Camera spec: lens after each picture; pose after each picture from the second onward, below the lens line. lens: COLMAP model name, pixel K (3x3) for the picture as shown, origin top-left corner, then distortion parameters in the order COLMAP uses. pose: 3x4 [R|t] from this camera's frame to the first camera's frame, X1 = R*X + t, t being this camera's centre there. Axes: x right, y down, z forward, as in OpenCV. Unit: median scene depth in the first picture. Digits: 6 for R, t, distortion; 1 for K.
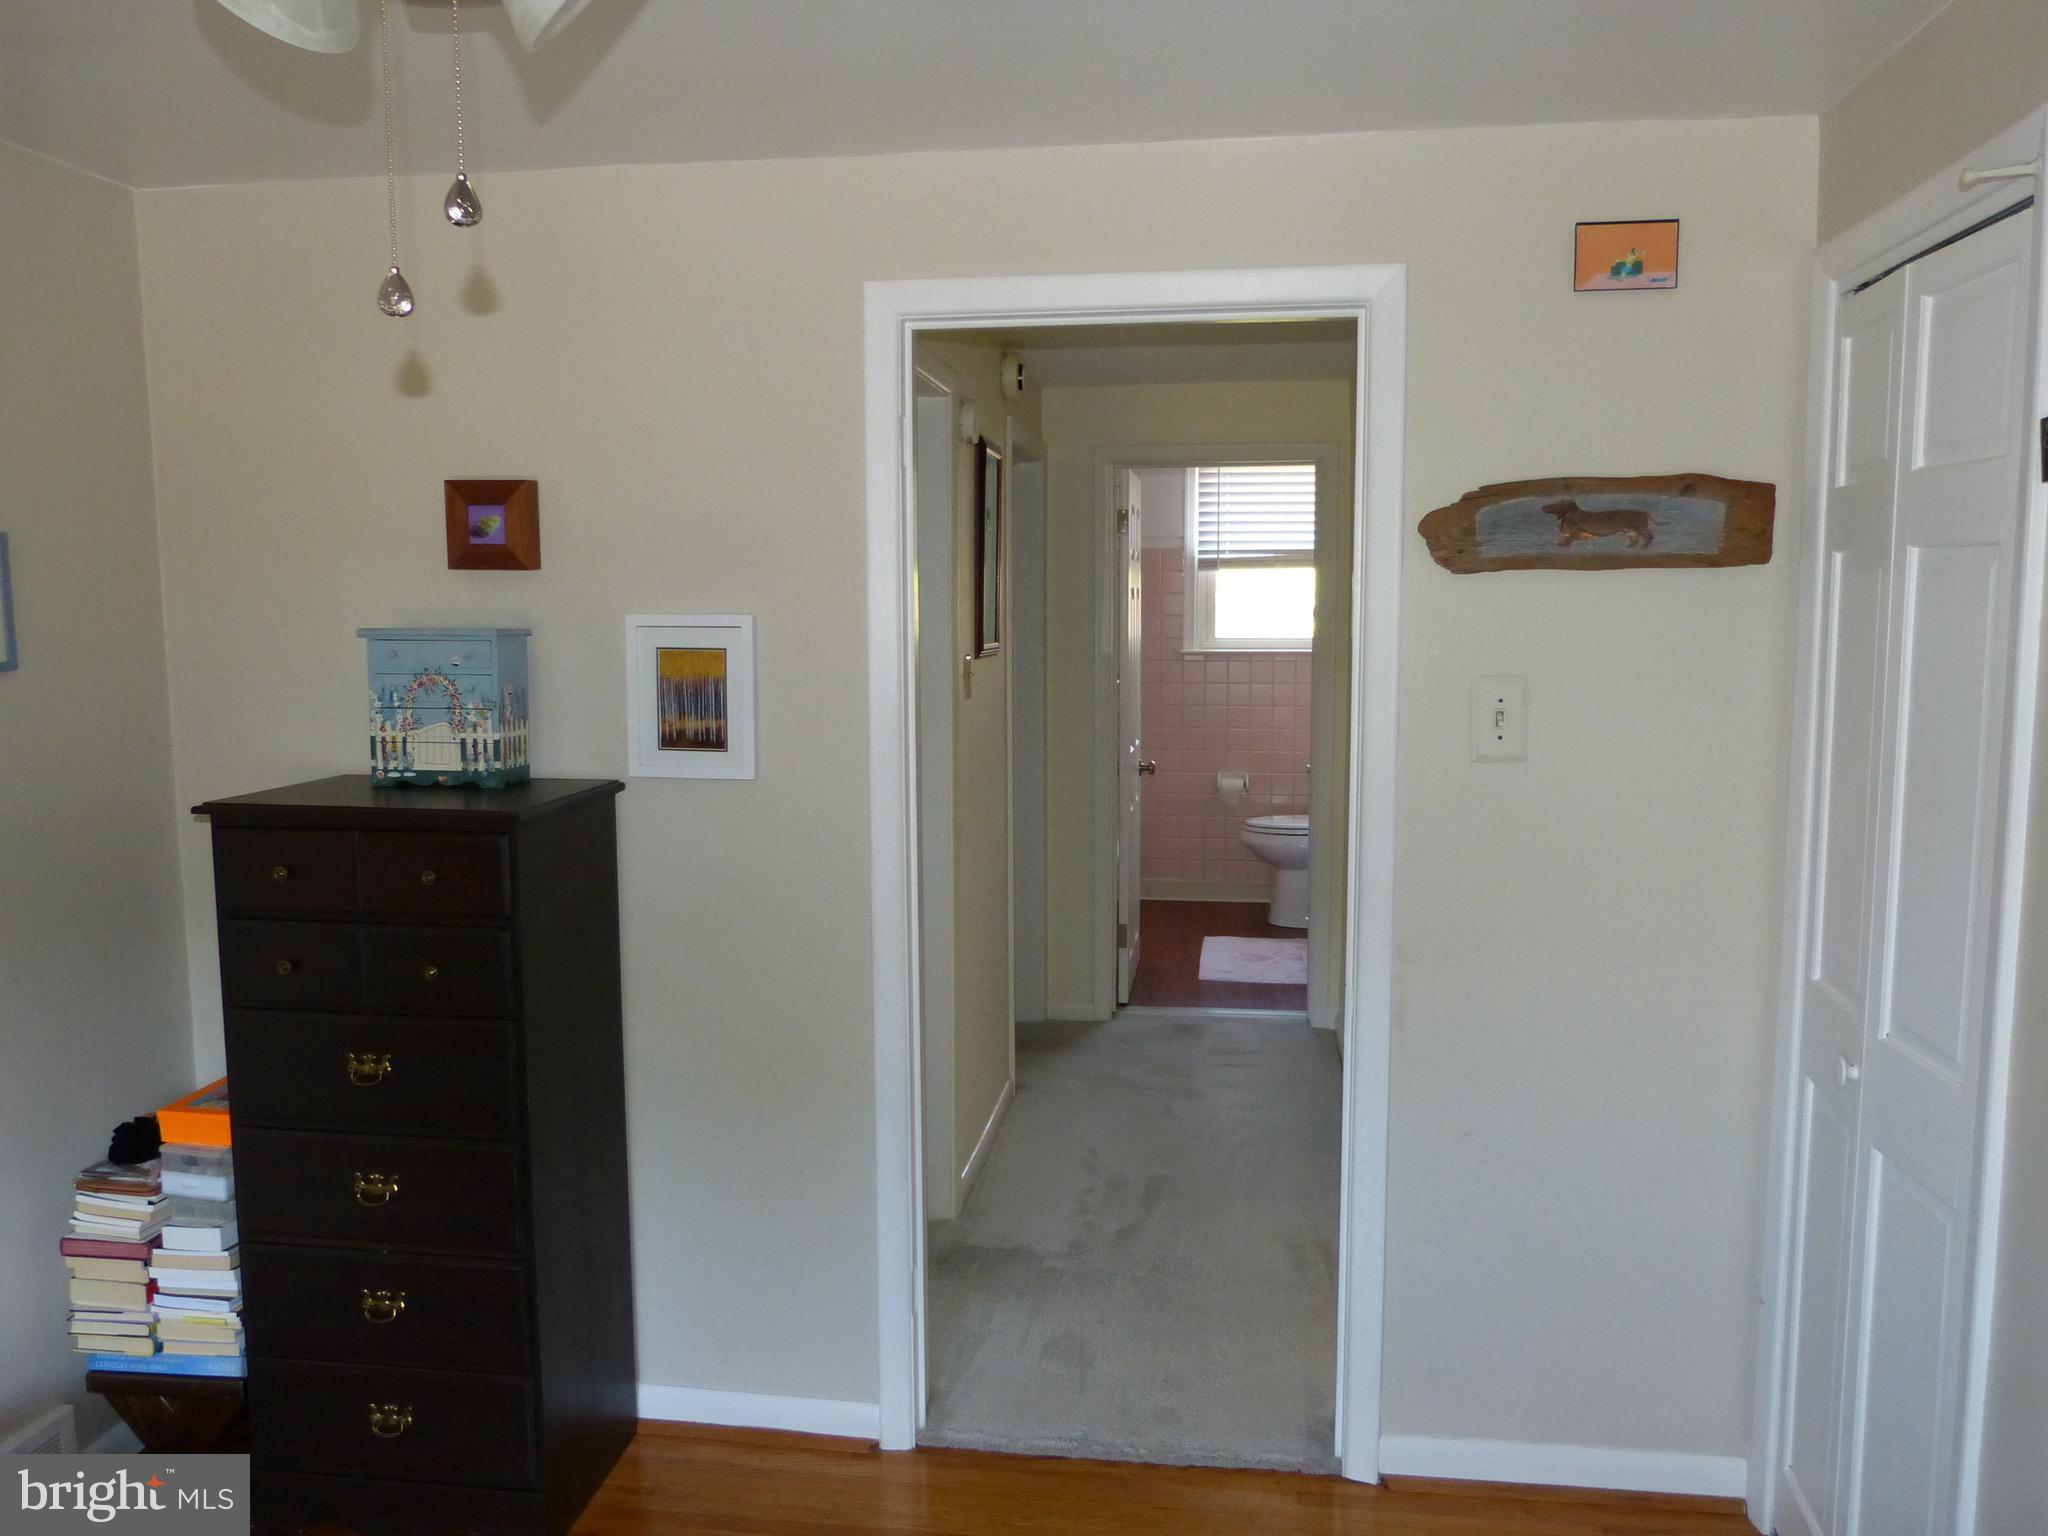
lens RADIAL K [[1534.6, 0, 1025.1], [0, 1534.6, 765.9], [0, 0, 1]] dist [-0.035389, 0.035522]
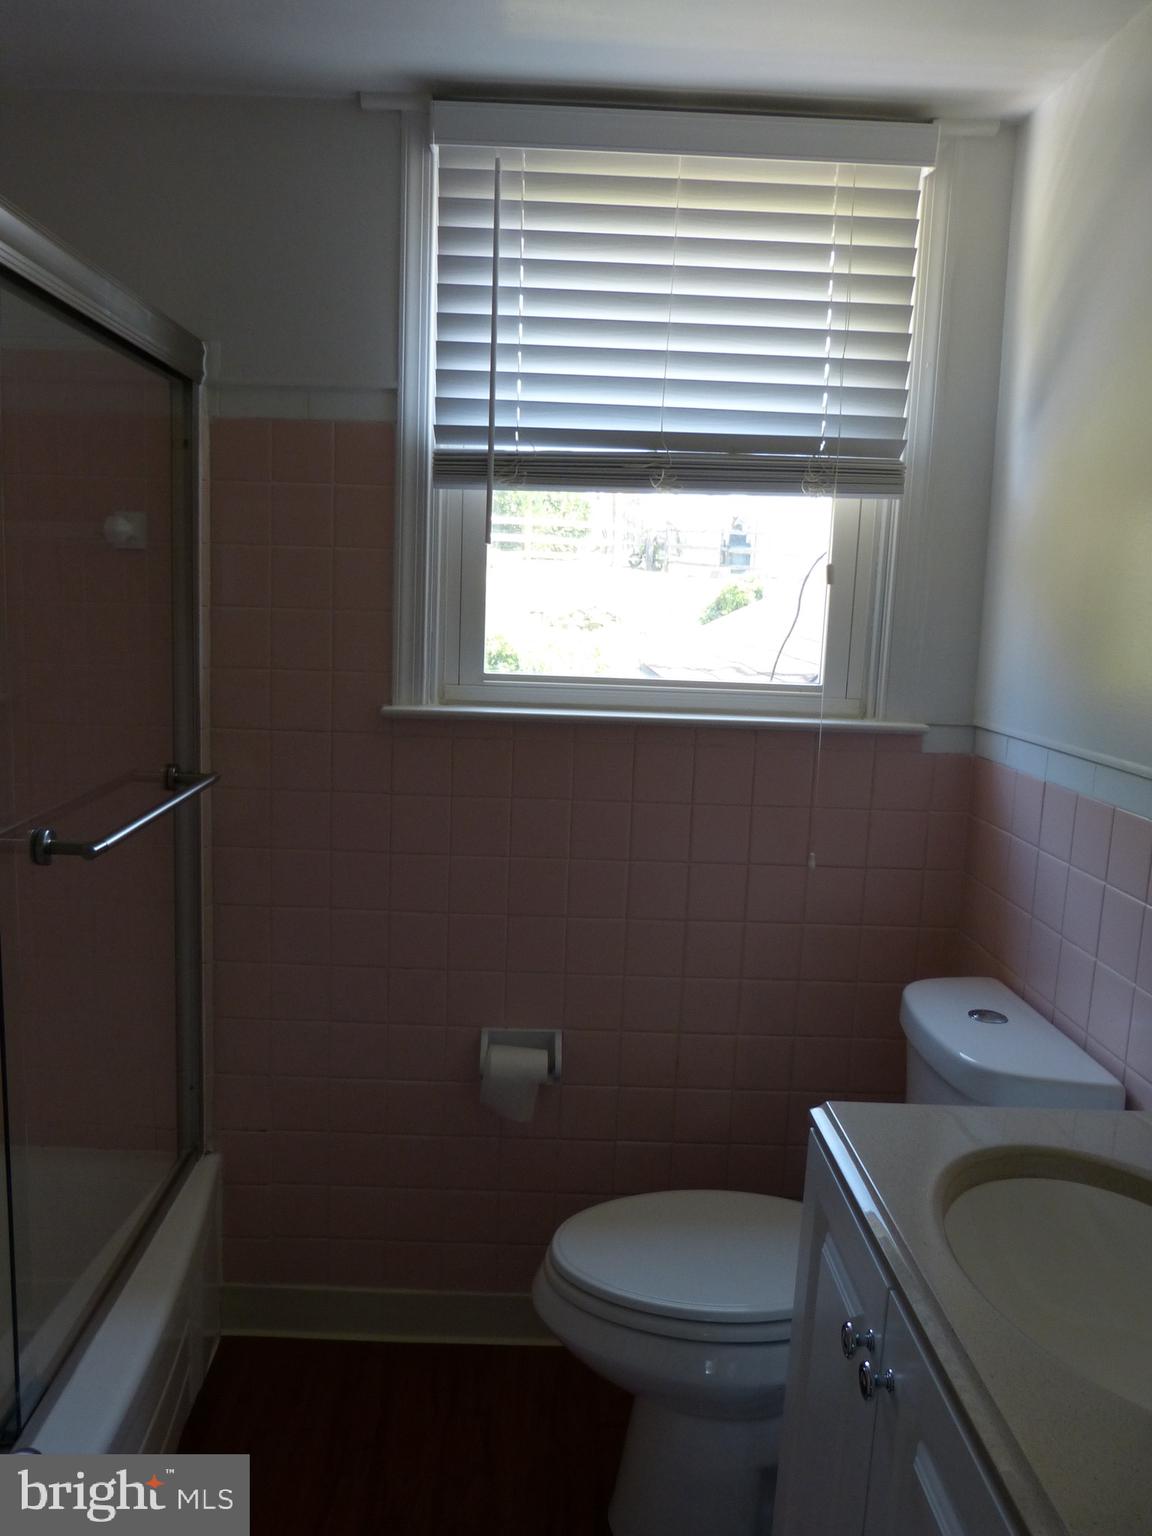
lens RADIAL K [[1150.9, 0, 578.1], [0, 1150.9, 769.7], [0, 0, 1]] dist [-0.035389, 0.035522]
pose [[0.982515, 0.005873, 0.186090, 0.096559], [-0.021905, 0.996207, 0.084210, -0.085328], [-0.184890, -0.086814, 0.978917, 0.729292]]
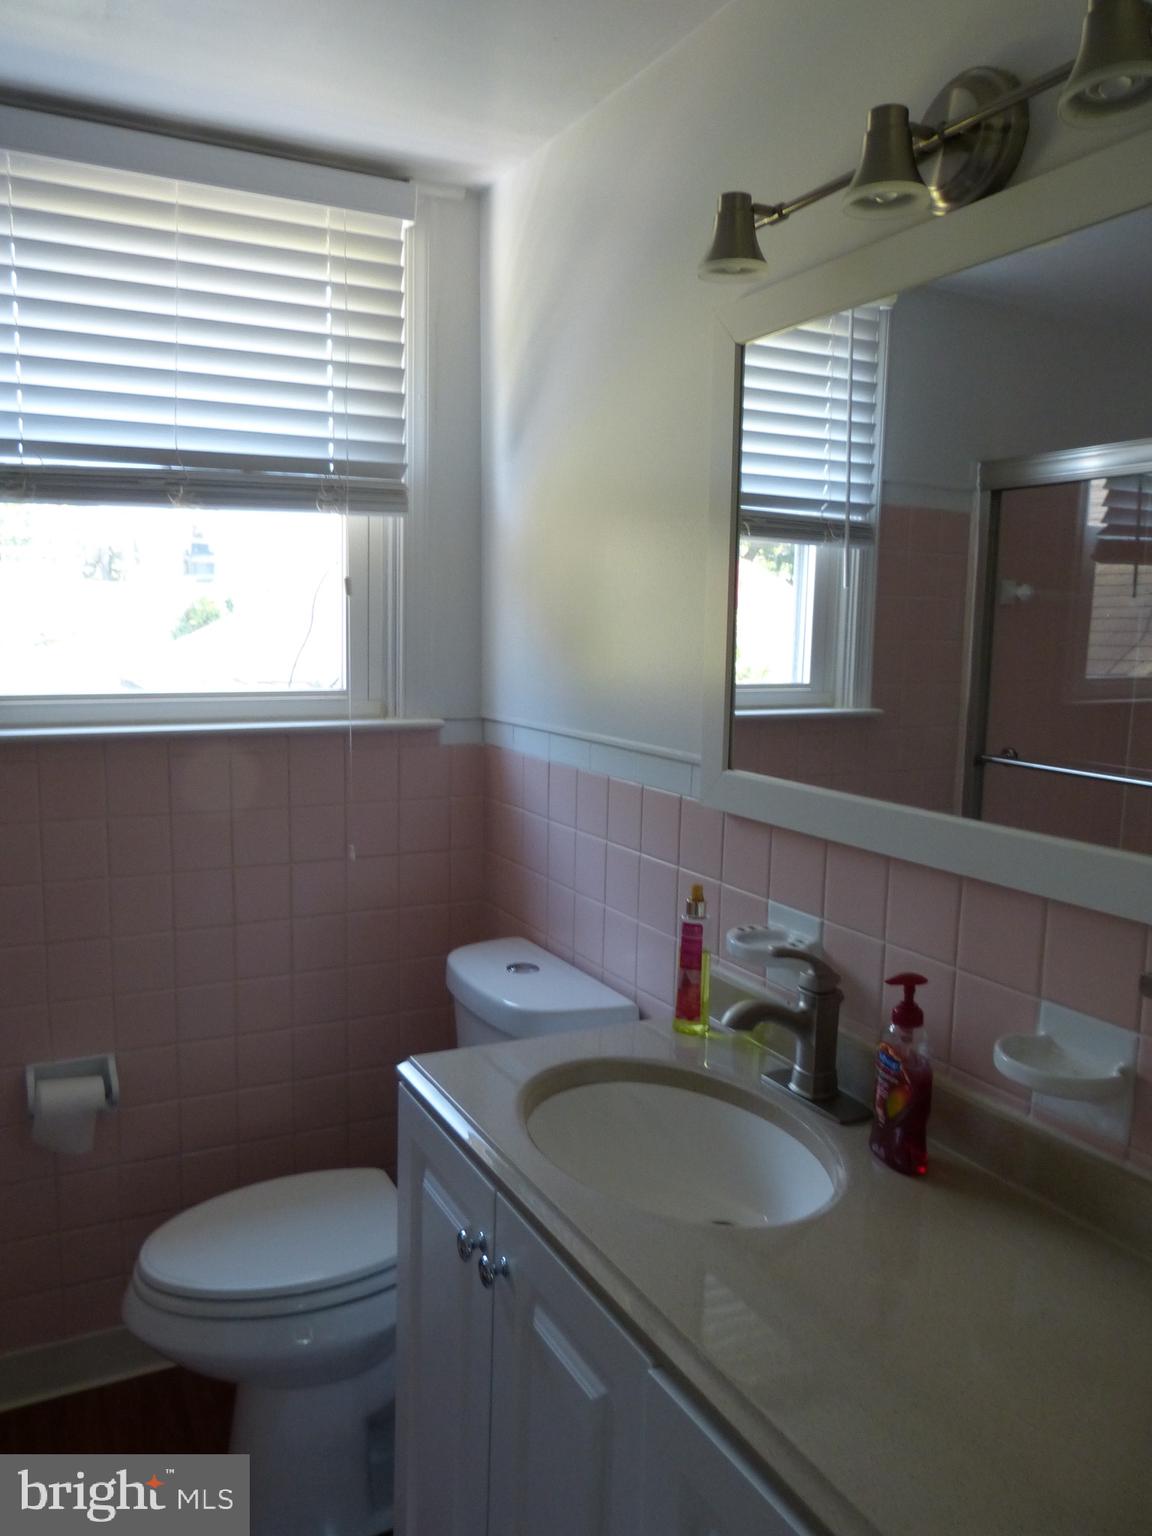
lens RADIAL K [[1150.9, 0, 570.4], [0, 1150.9, 766.5], [0, 0, 1]] dist [-0.035389, 0.035522]
pose [[0.804224, -0.065754, 0.590678, 0.075234], [0.025642, 0.996774, 0.076049, -0.084743], [-0.593773, -0.046014, 0.803316, 0.716950]]
